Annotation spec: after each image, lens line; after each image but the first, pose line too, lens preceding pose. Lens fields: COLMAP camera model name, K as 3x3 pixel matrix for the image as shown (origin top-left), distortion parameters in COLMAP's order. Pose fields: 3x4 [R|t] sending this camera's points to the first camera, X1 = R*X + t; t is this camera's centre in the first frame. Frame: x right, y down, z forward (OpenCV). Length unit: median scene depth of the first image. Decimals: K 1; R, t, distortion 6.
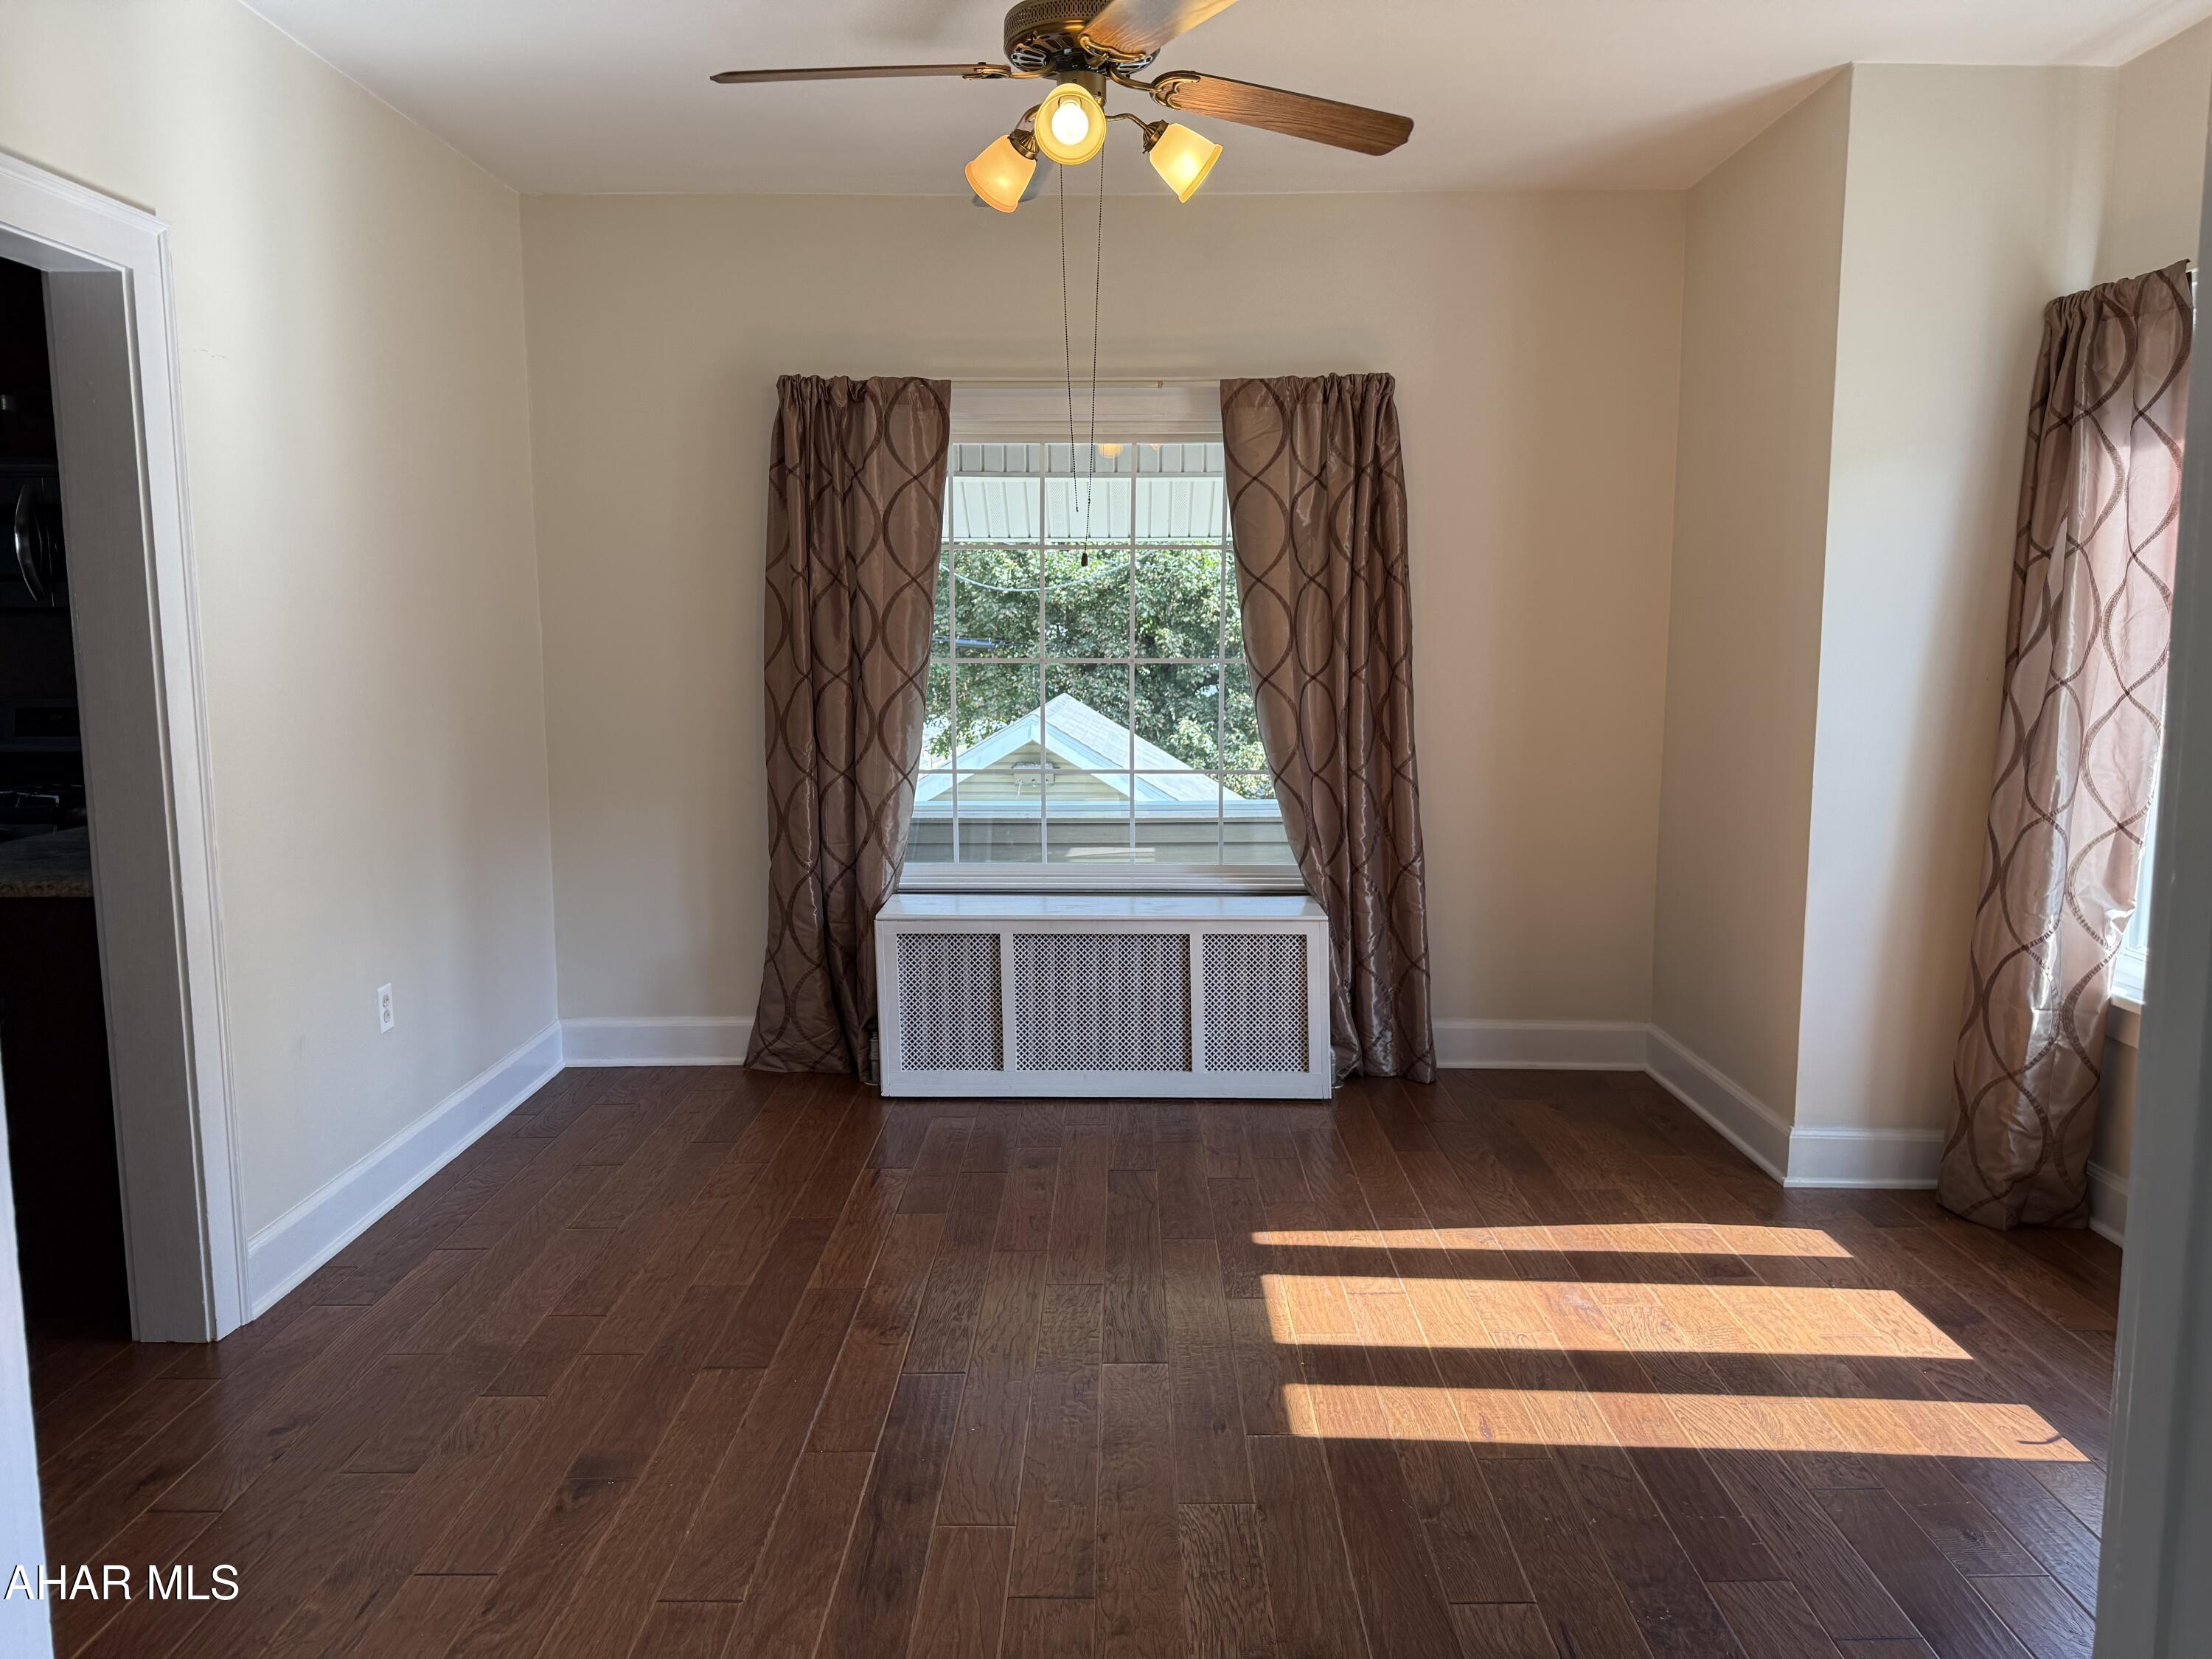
lens RADIAL K [[1551.0, 0, 1103.9], [0, 1551.0, 869.3], [0, 0, 1]] dist [0.091856, -0.137611]
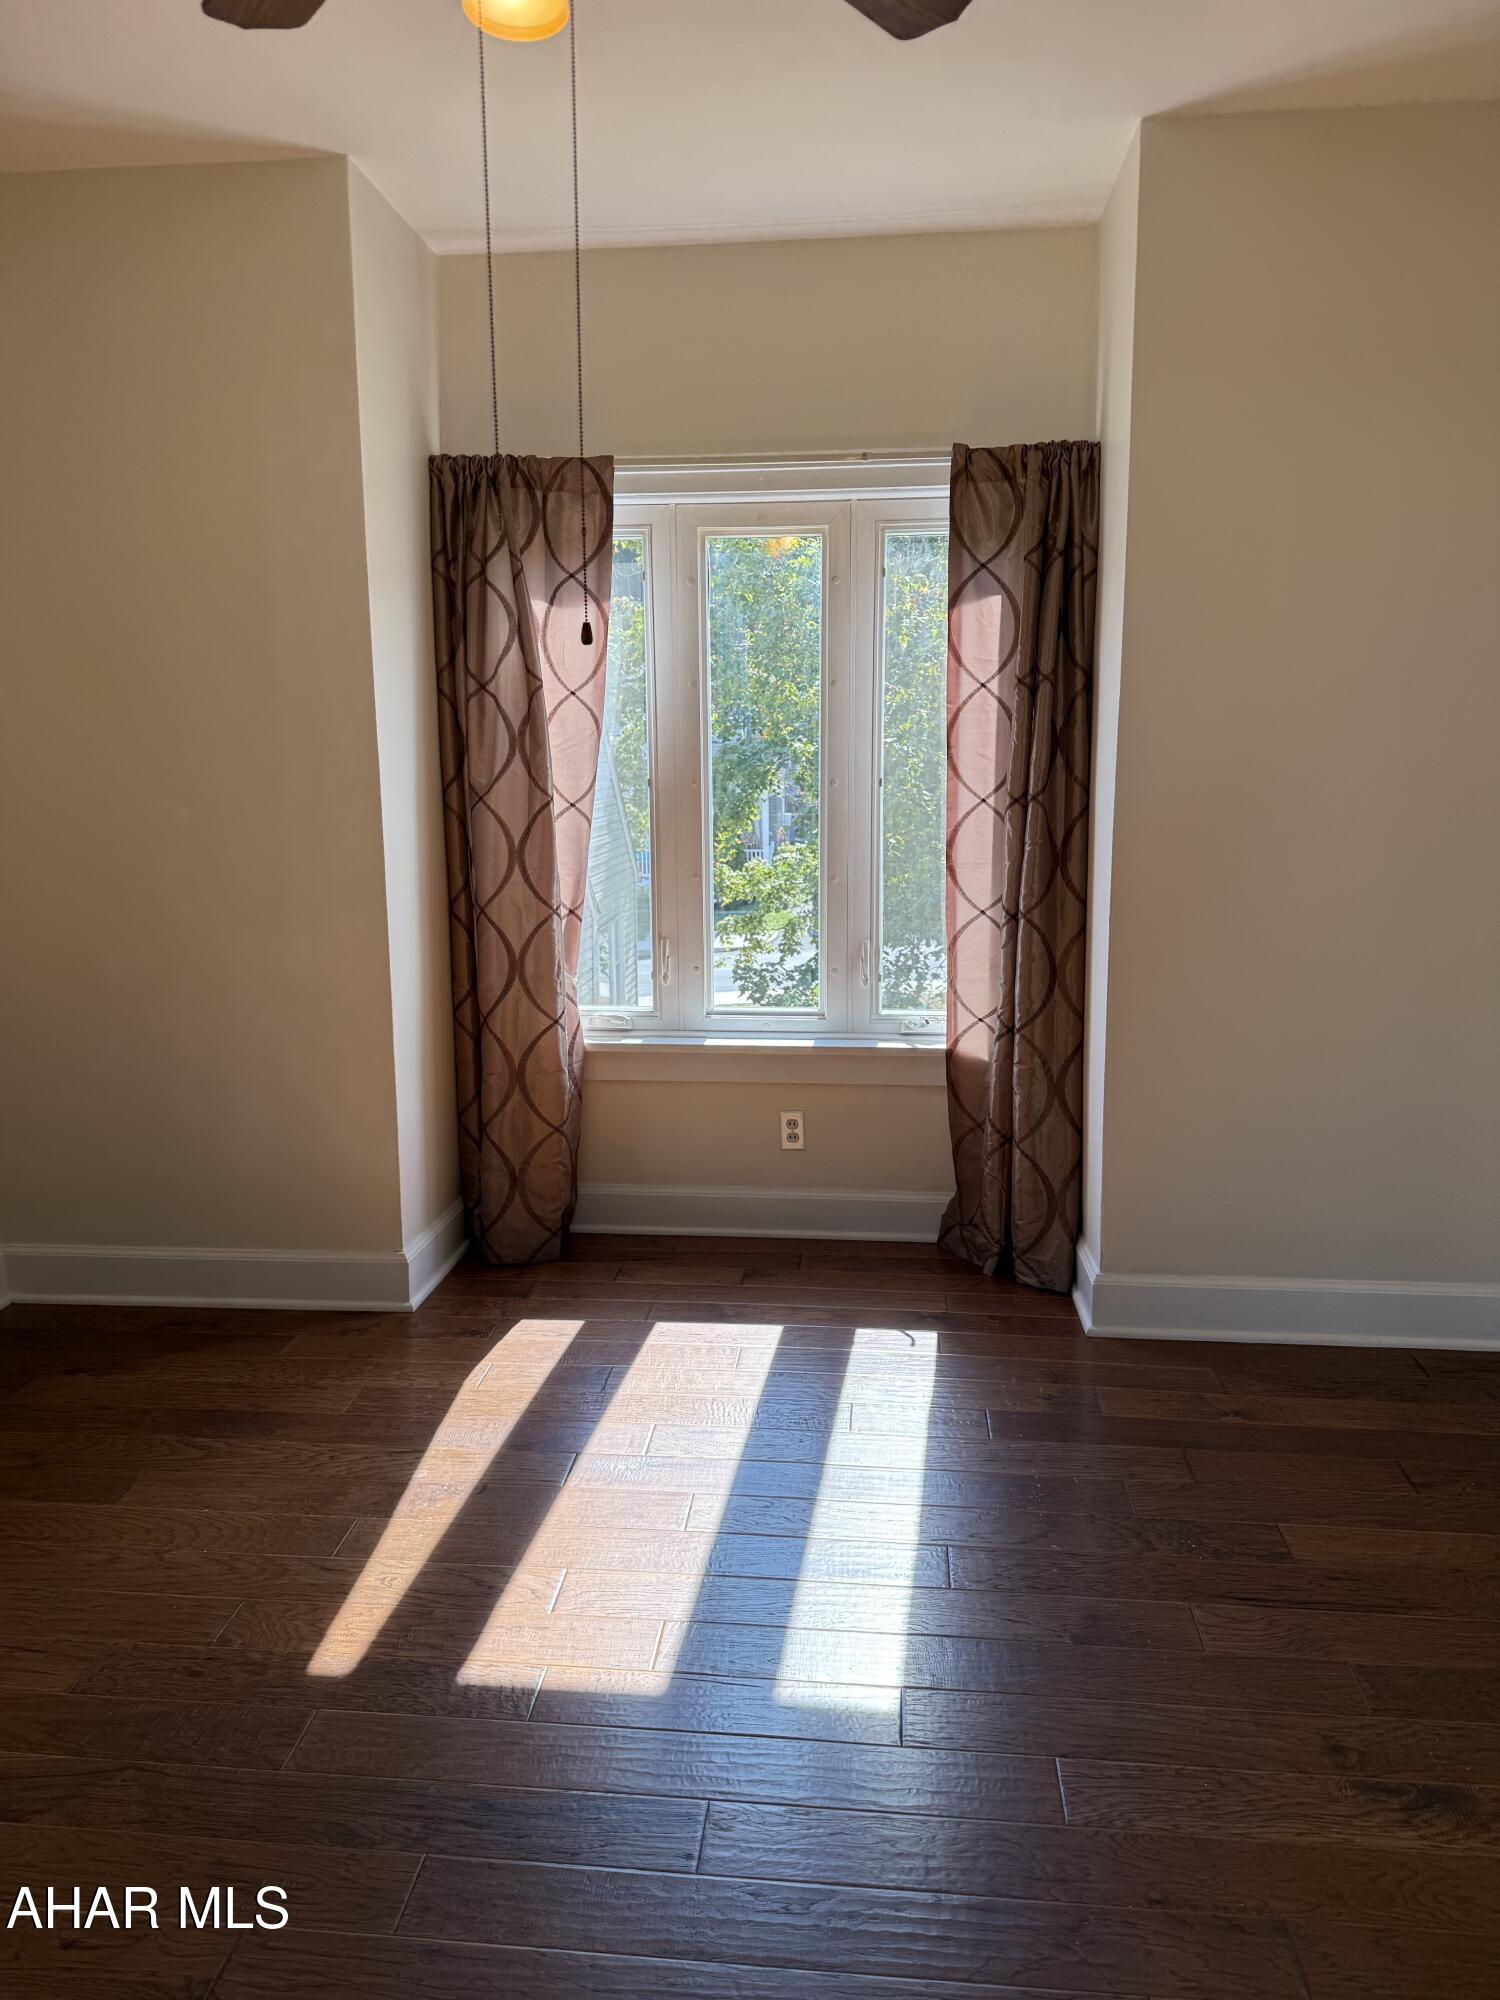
lens RADIAL K [[1405.8, 0, 745.8], [0, 1405.8, 999.7], [0, 0, 1]] dist [0.091297, -0.118216]
pose [[0.058618, -0.160145, 0.985351, -0.448185], [0.153149, 0.976807, 0.149646, -0.102665], [-0.986463, 0.142134, 0.081785, 0.761413]]
